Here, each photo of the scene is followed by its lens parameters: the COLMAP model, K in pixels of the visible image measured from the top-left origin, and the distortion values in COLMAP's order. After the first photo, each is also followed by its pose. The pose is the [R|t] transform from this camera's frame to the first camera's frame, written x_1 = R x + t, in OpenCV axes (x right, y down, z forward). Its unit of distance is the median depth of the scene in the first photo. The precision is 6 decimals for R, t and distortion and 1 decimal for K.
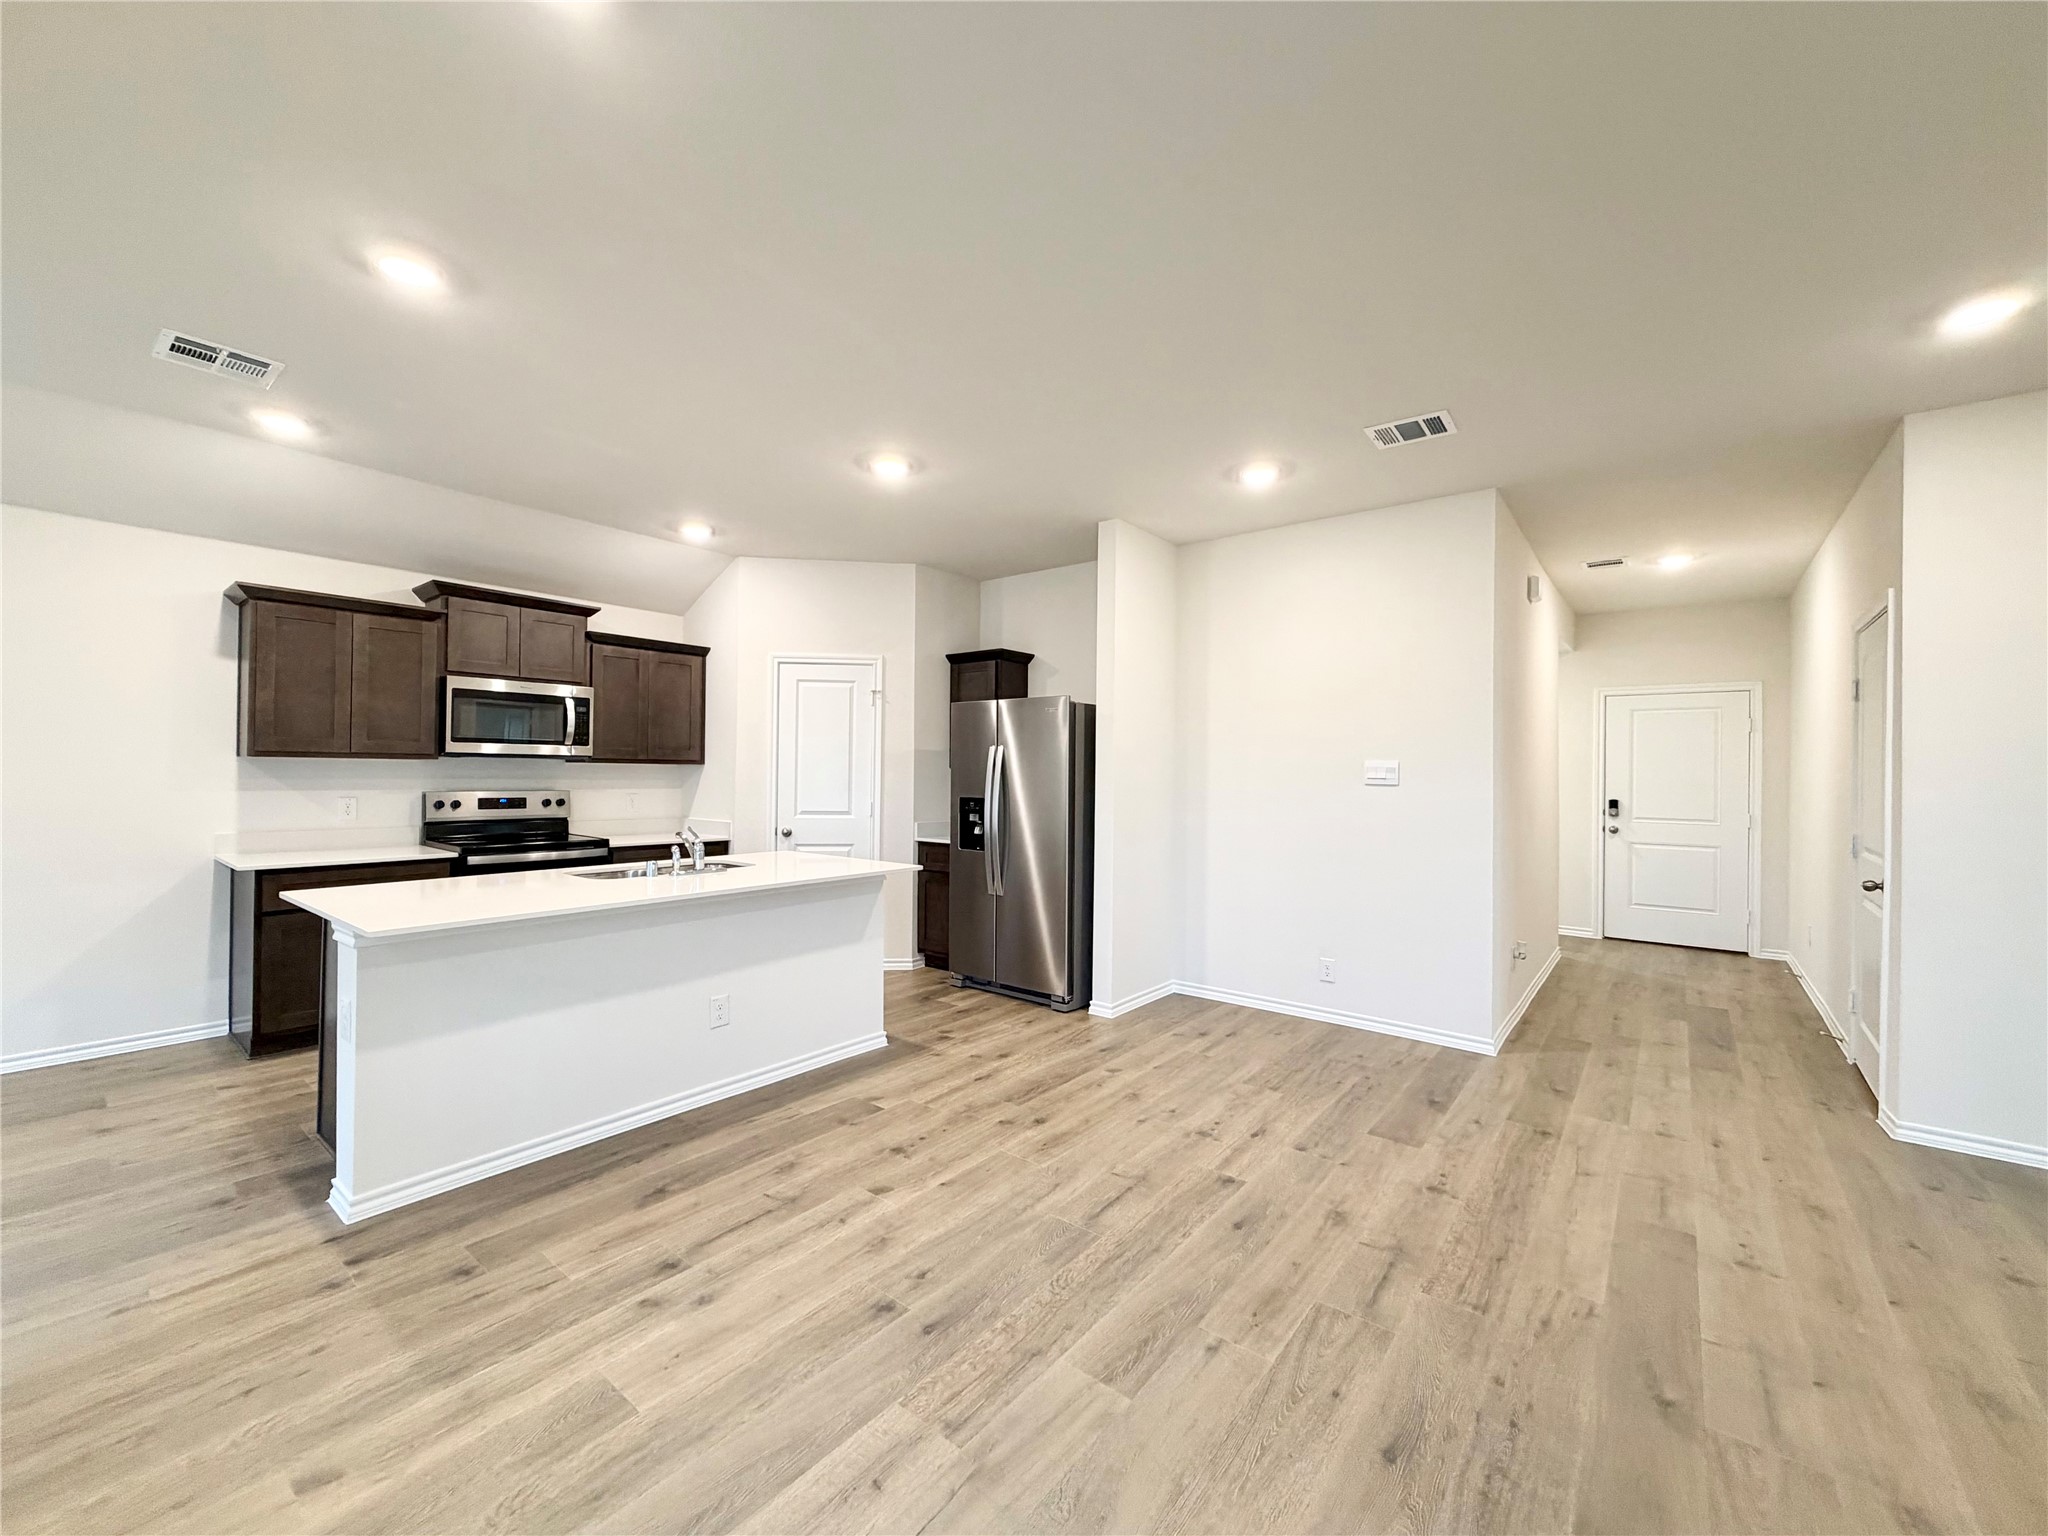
lens RADIAL K [[817.7, 0, 1018.4], [0, 817.7, 772.6], [0, 0, 1]] dist [-0.000847, 0.000507]
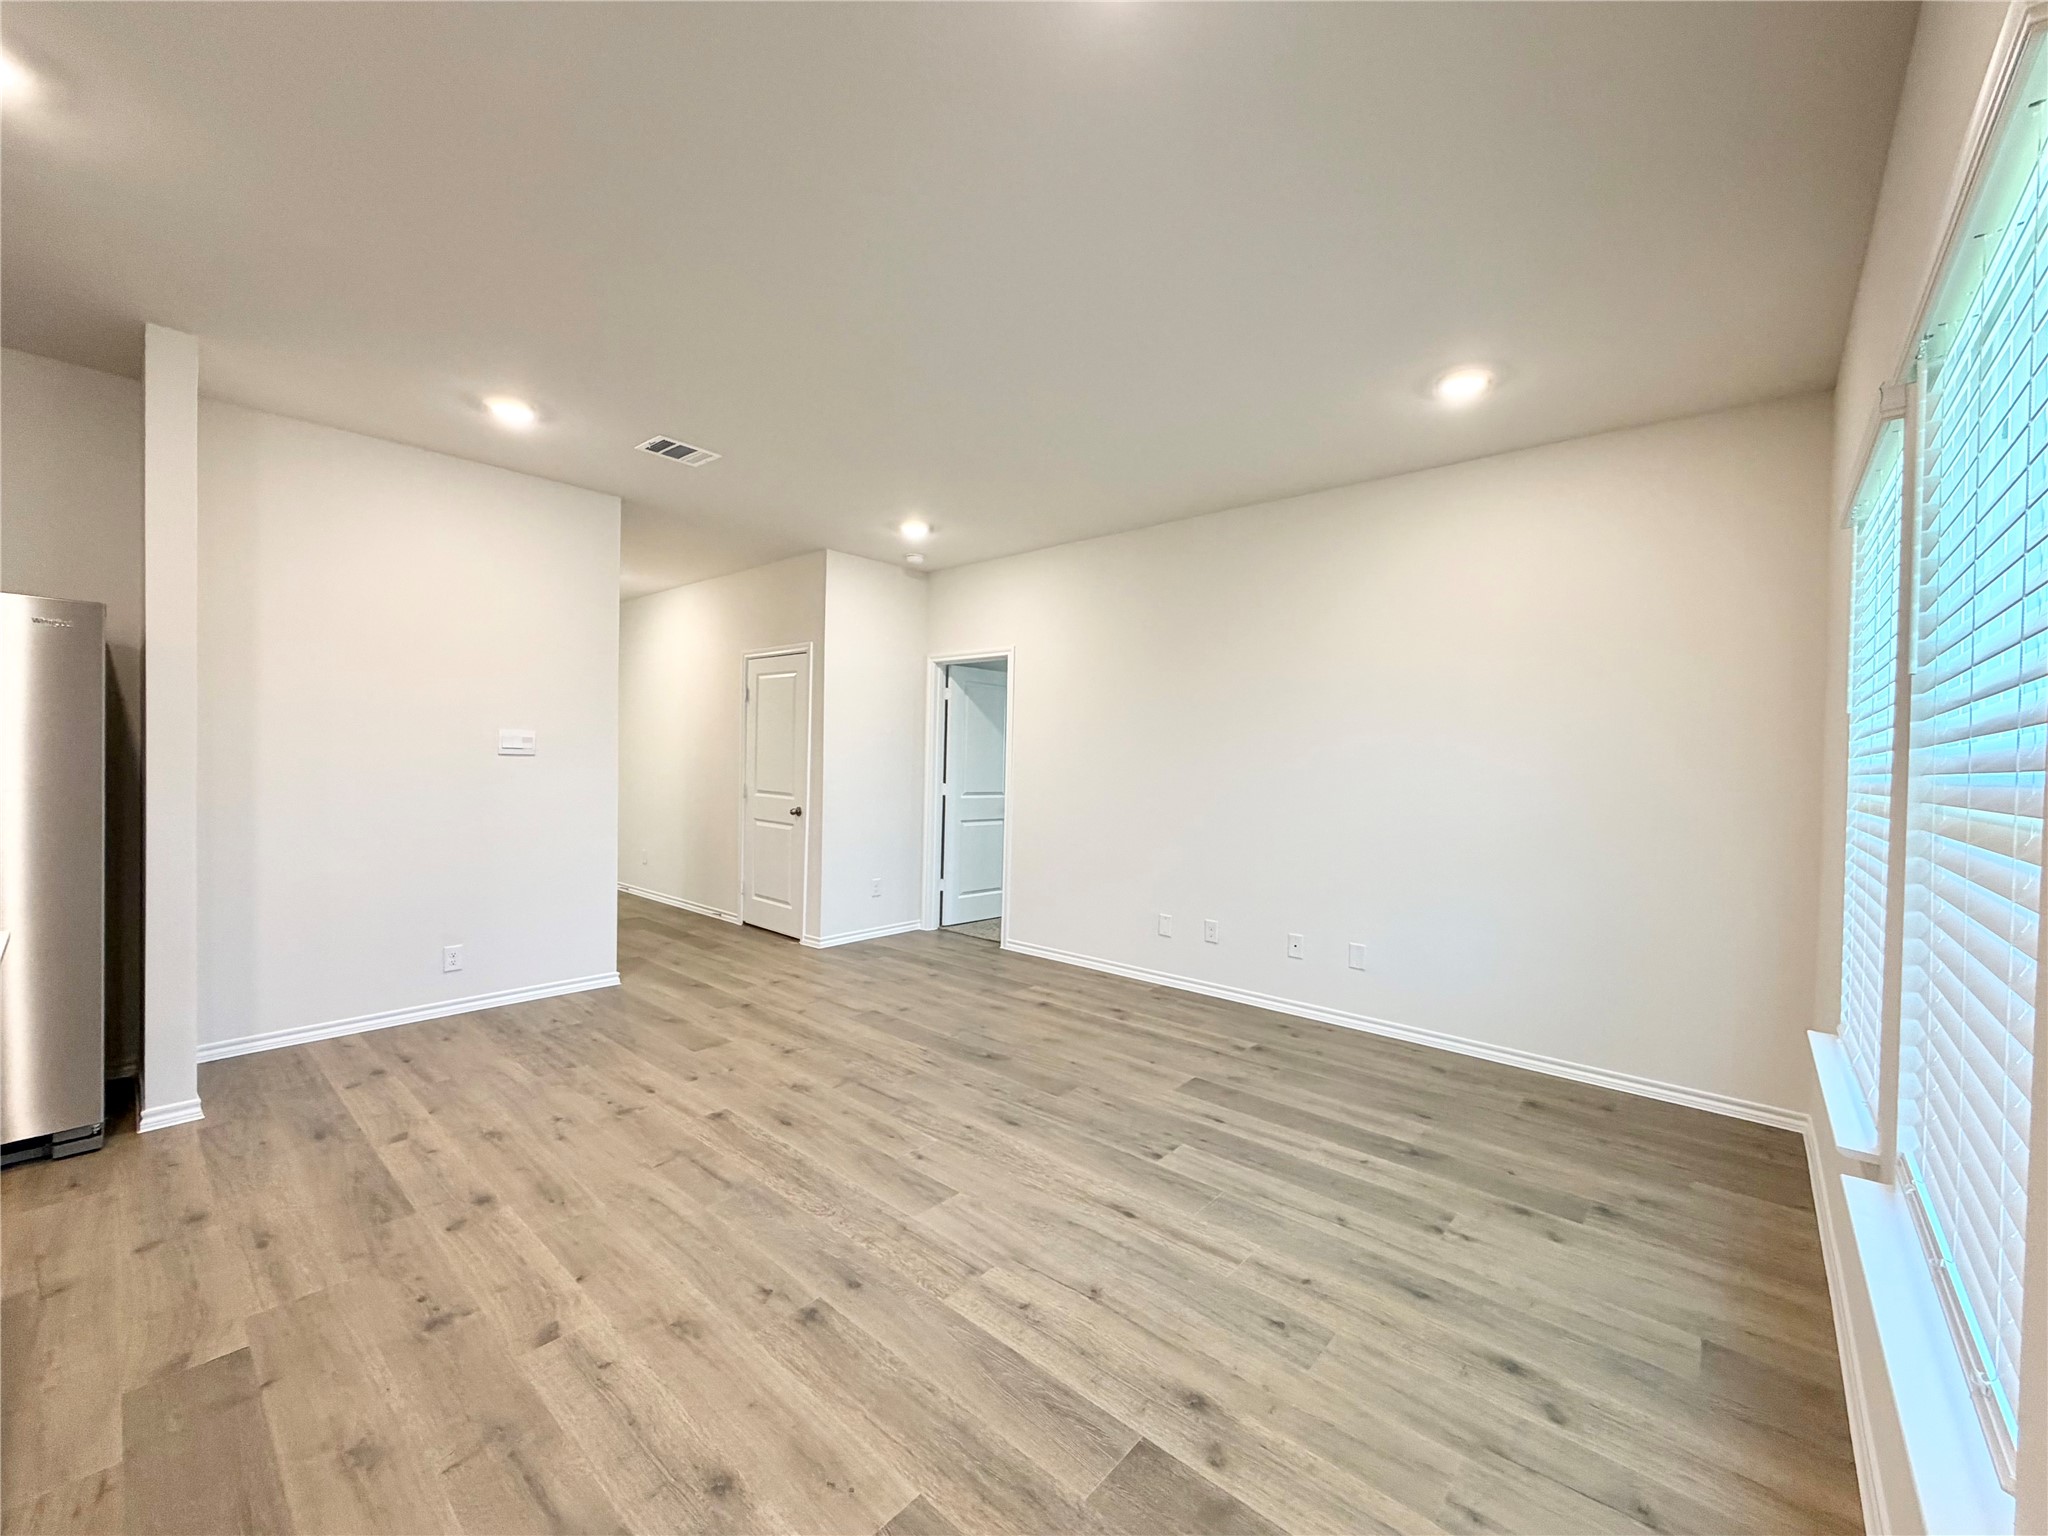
lens RADIAL K [[817.7, 0, 1020.3], [0, 817.7, 772.6], [0, 0, 1]] dist [-0.000847, 0.000507]
pose [[0.047565, -0.029681, 0.998427, -0.564831], [-0.019697, 0.999336, 0.030646, -0.006586], [-0.998674, -0.021124, 0.046949, 0.376177]]
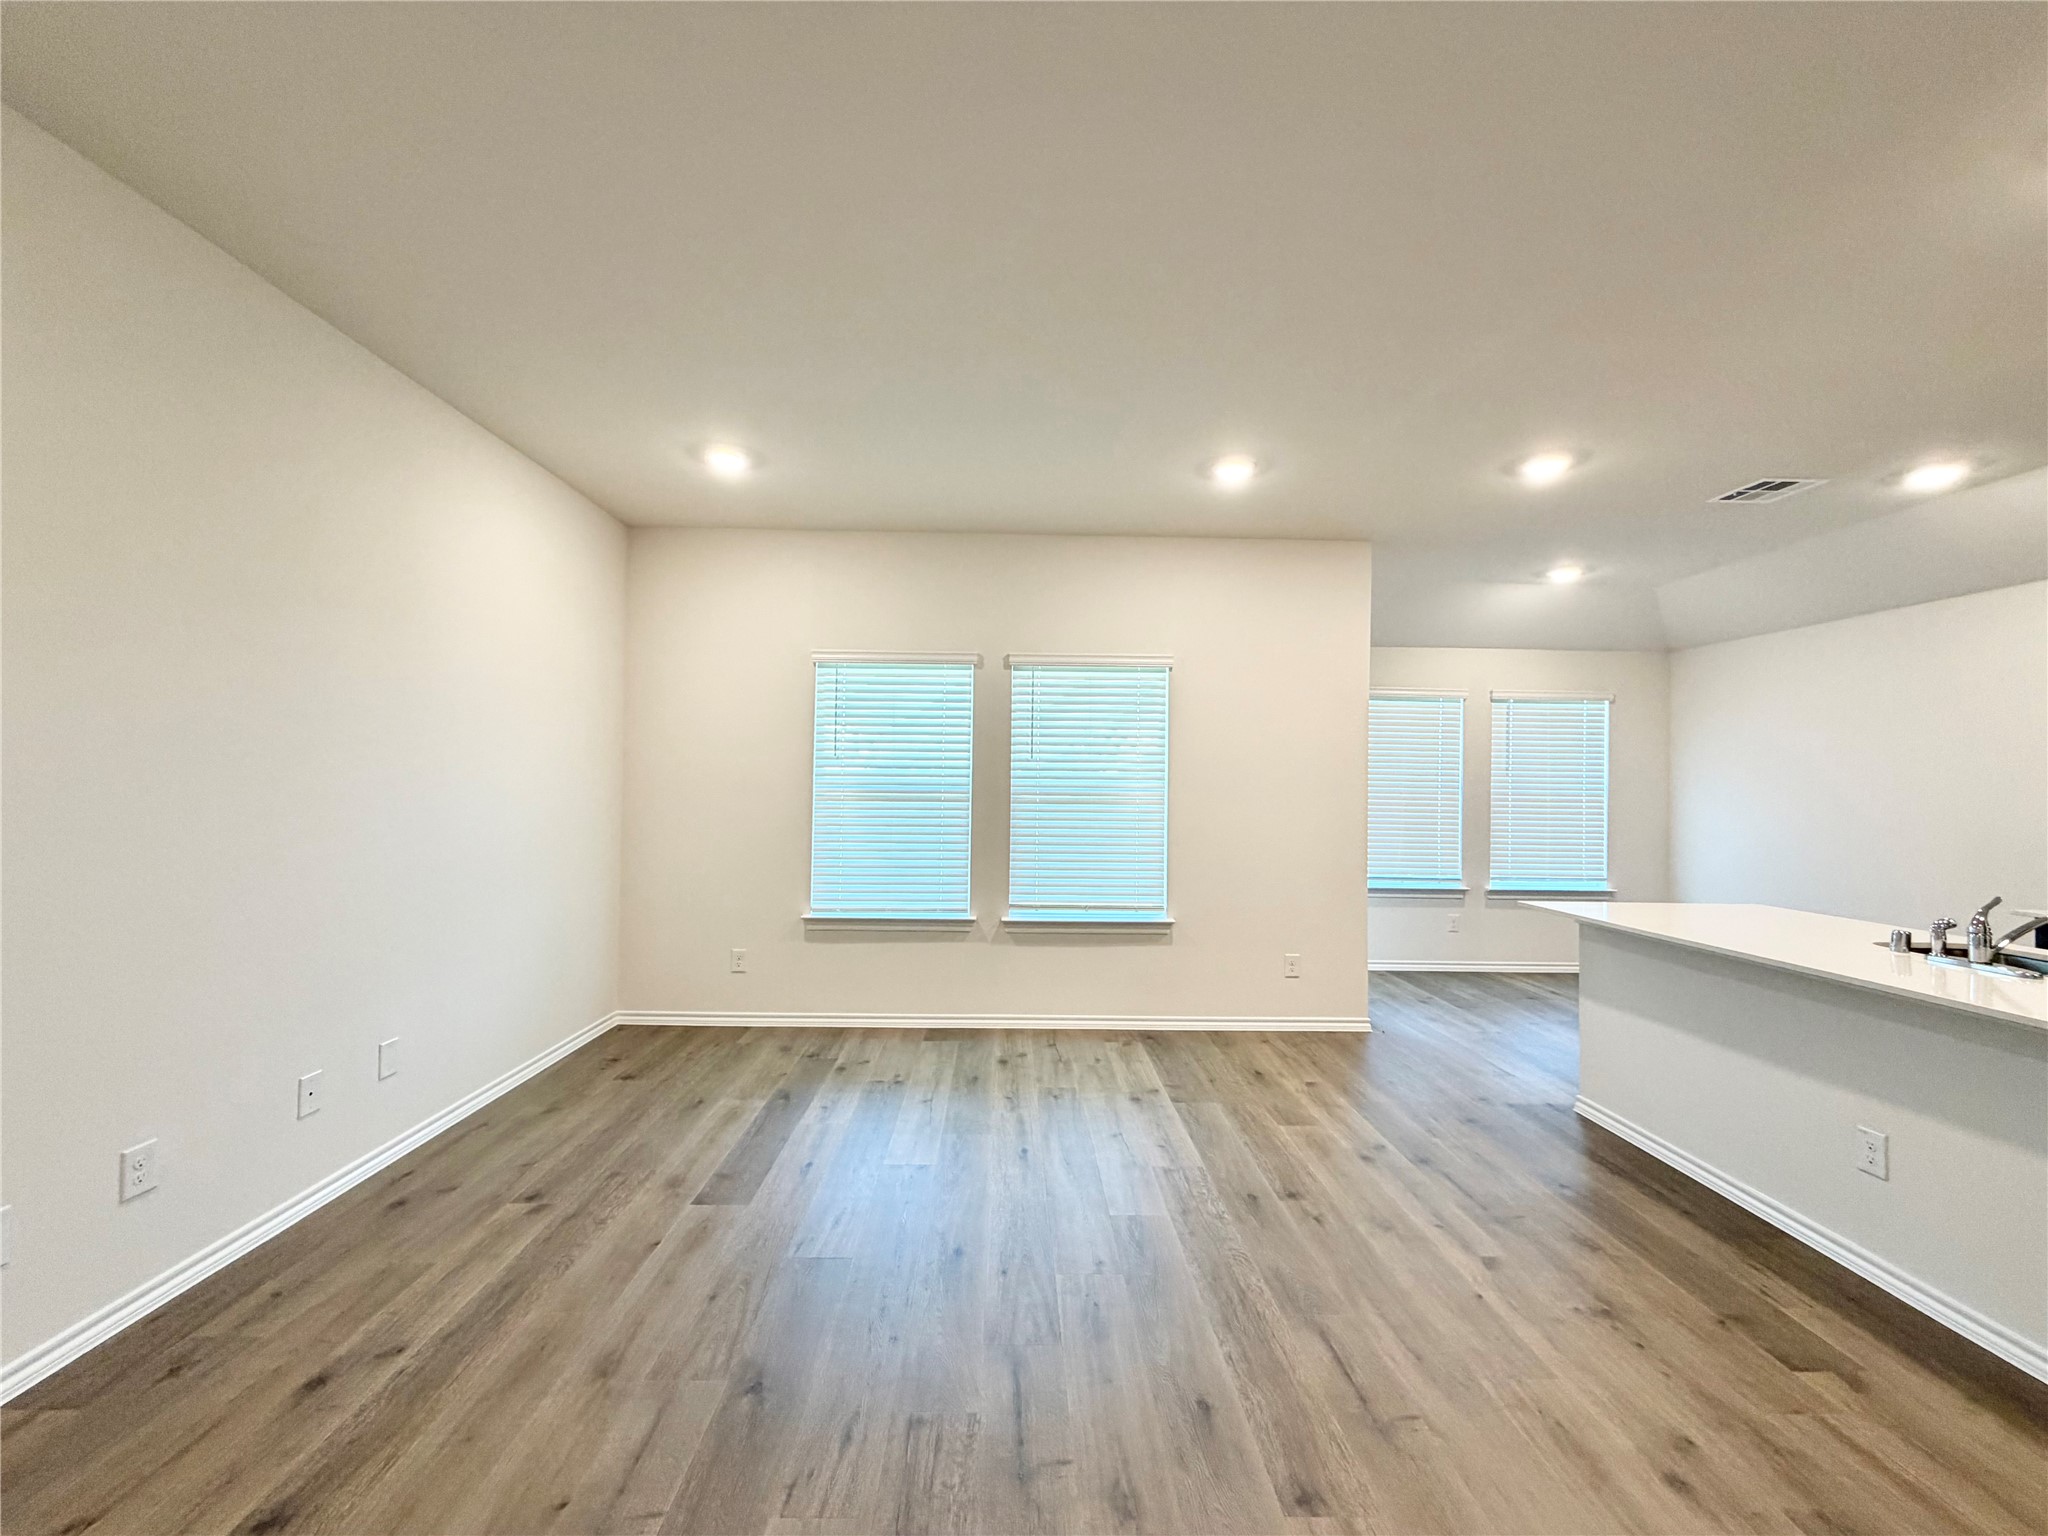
lens RADIAL K [[817.7, 0, 1025.2], [0, 817.7, 774.7], [0, 0, 1]] dist [-0.000847, 0.000507]
pose [[-0.762194, -0.031632, -0.646575, 0.549623], [-0.027063, 0.999489, -0.016995, 0.000861], [0.646782, 0.004545, -0.762661, 0.901614]]
